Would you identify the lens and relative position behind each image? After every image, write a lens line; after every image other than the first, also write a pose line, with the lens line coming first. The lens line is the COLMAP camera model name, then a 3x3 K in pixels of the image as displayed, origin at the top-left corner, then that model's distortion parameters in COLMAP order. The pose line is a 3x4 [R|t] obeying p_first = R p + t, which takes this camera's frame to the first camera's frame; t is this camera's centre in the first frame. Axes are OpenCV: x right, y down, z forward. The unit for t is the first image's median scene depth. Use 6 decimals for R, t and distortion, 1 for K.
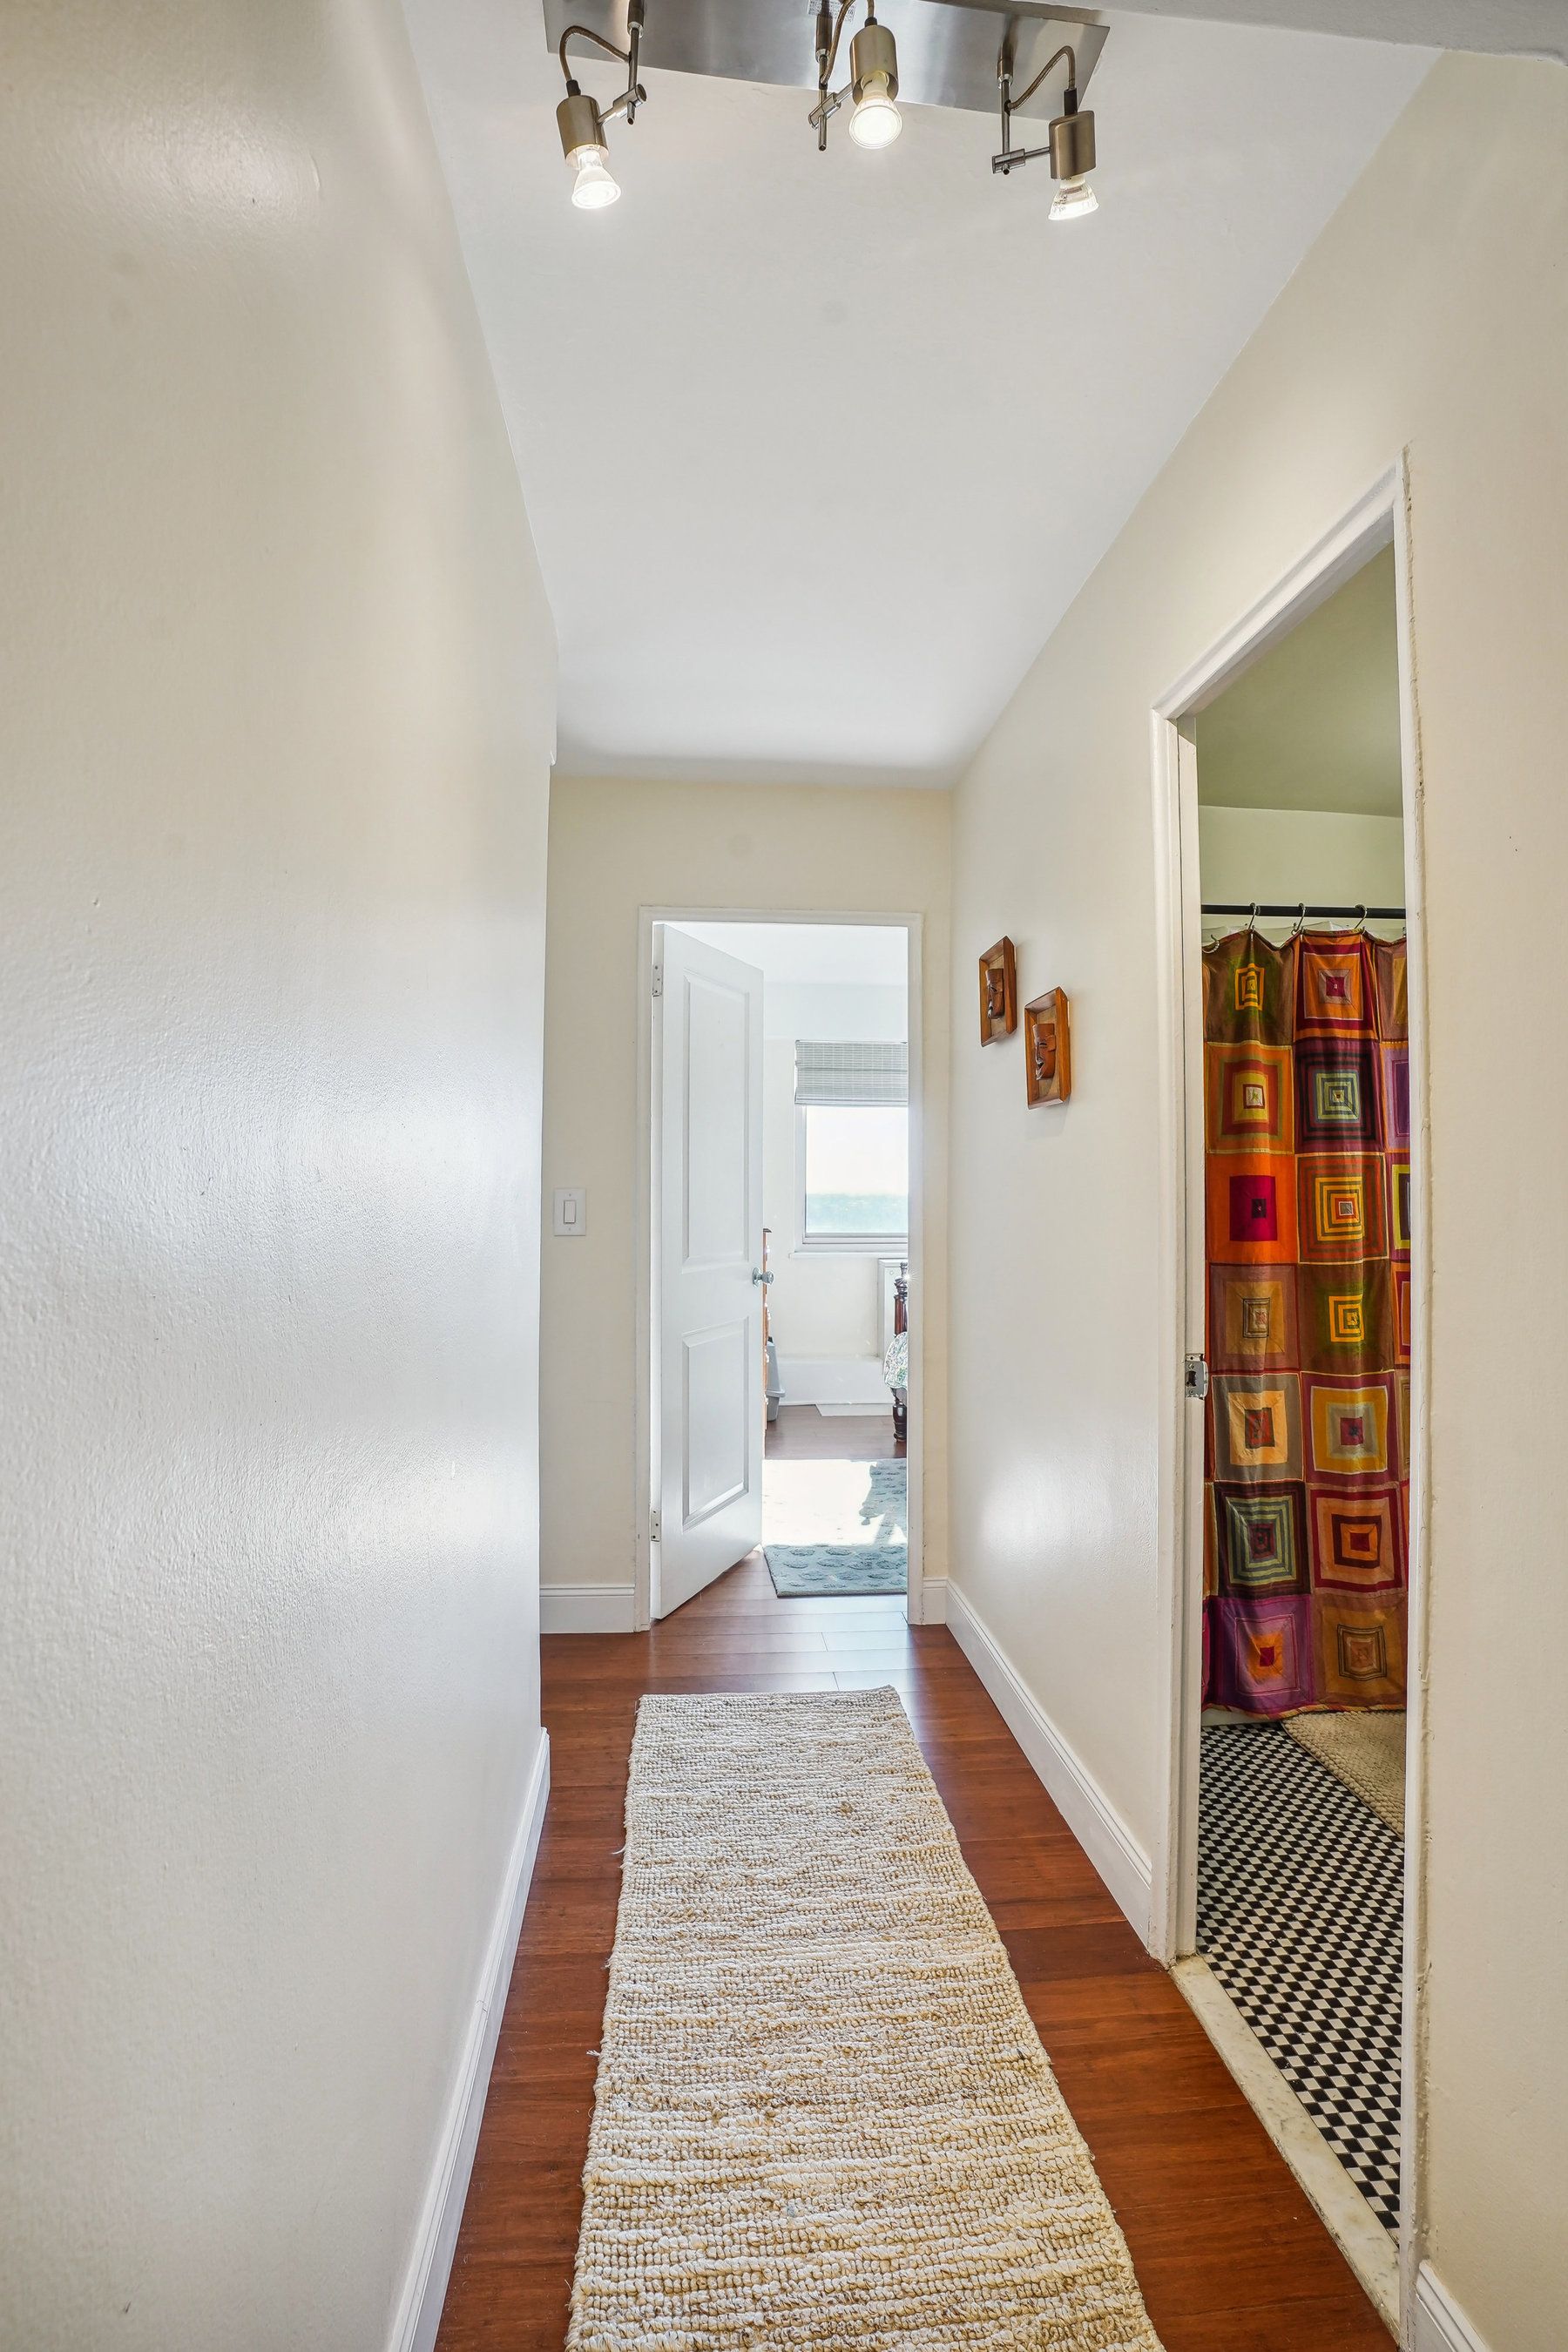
lens RADIAL K [[1115.6, 0, 780.1], [0, 1115.6, 1176.1], [0, 0, 1]] dist [-0.068209, 0.019004]
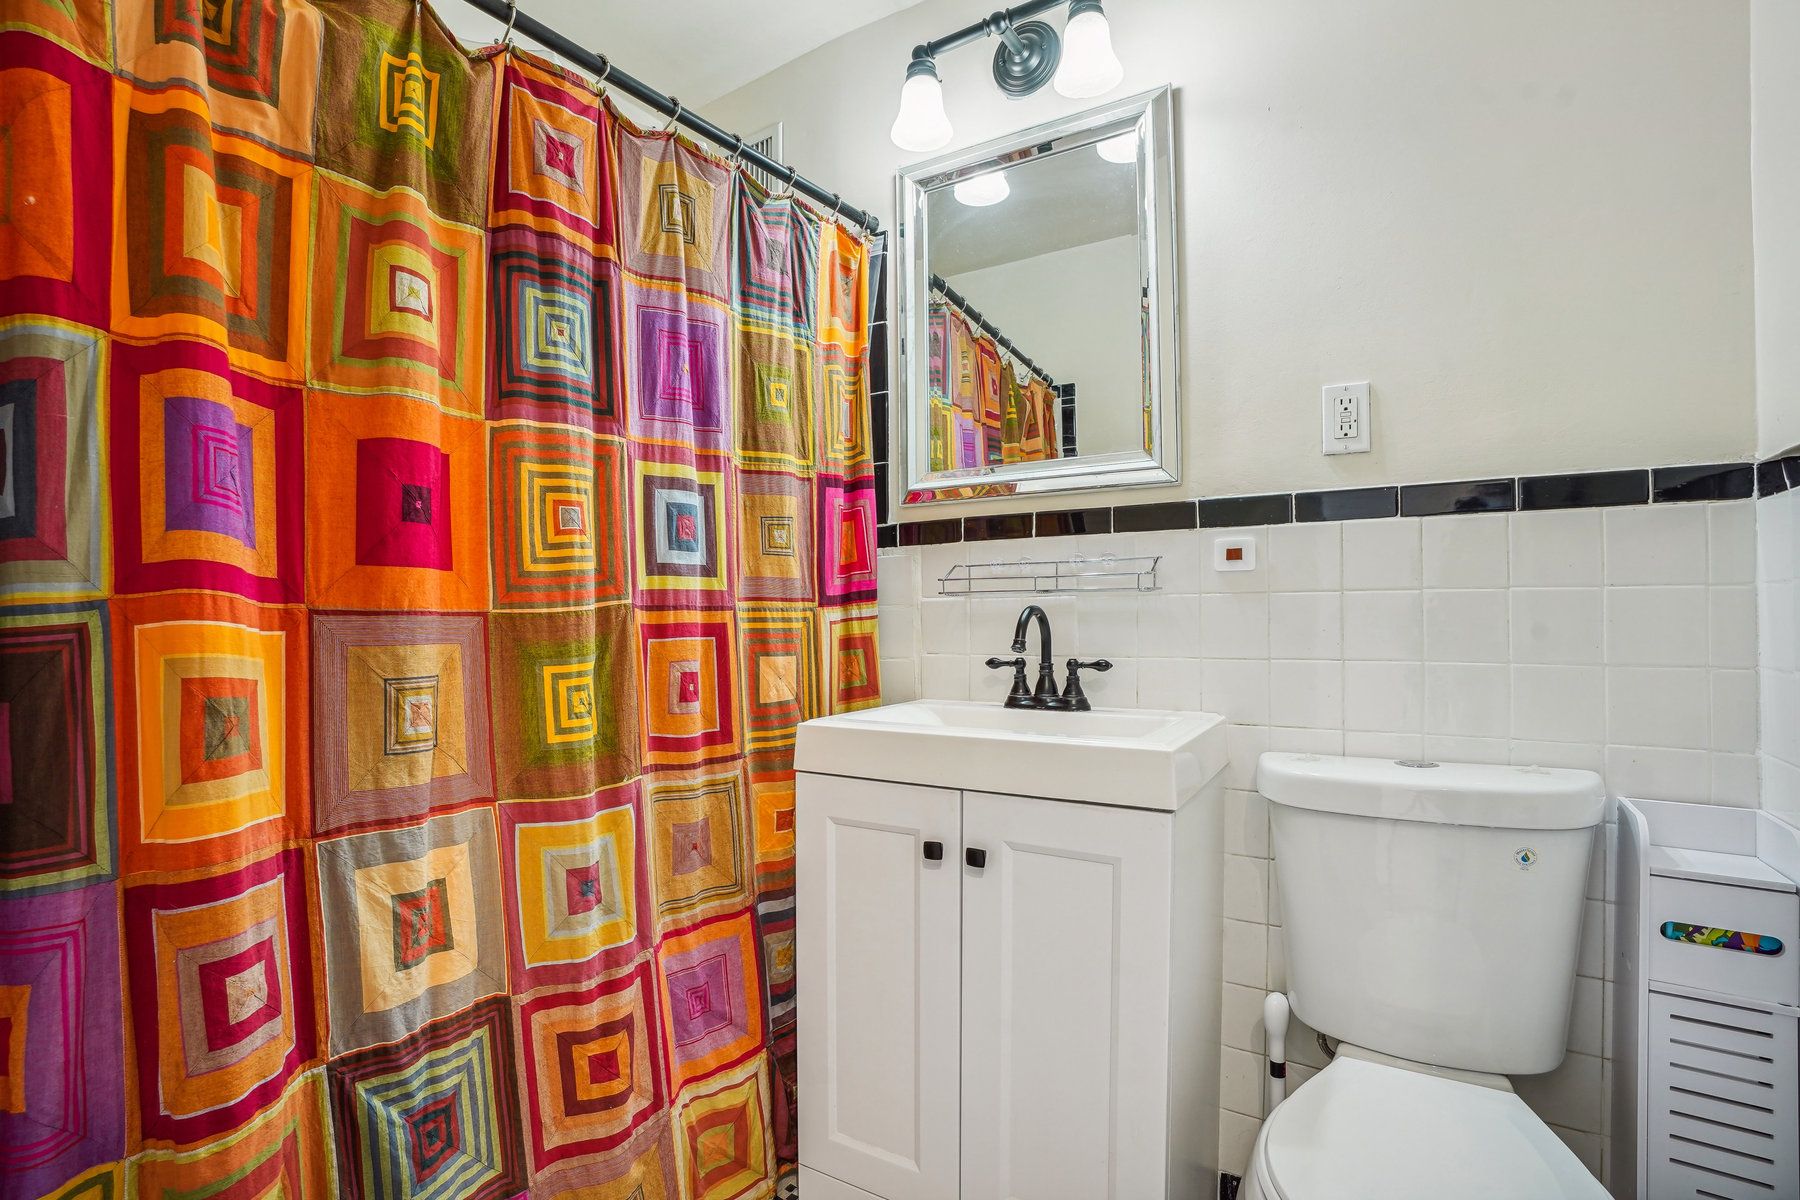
lens RADIAL K [[853.8, 0, 894.6], [0, 853.8, 606.1], [0, 0, 1]] dist [-0.068209, 0.019004]
pose [[0.616578, -0.002529, 0.787290, 0.262041], [-0.007378, 0.999932, 0.008991, 0.071879], [-0.787260, -0.011352, 0.616517, 0.575374]]
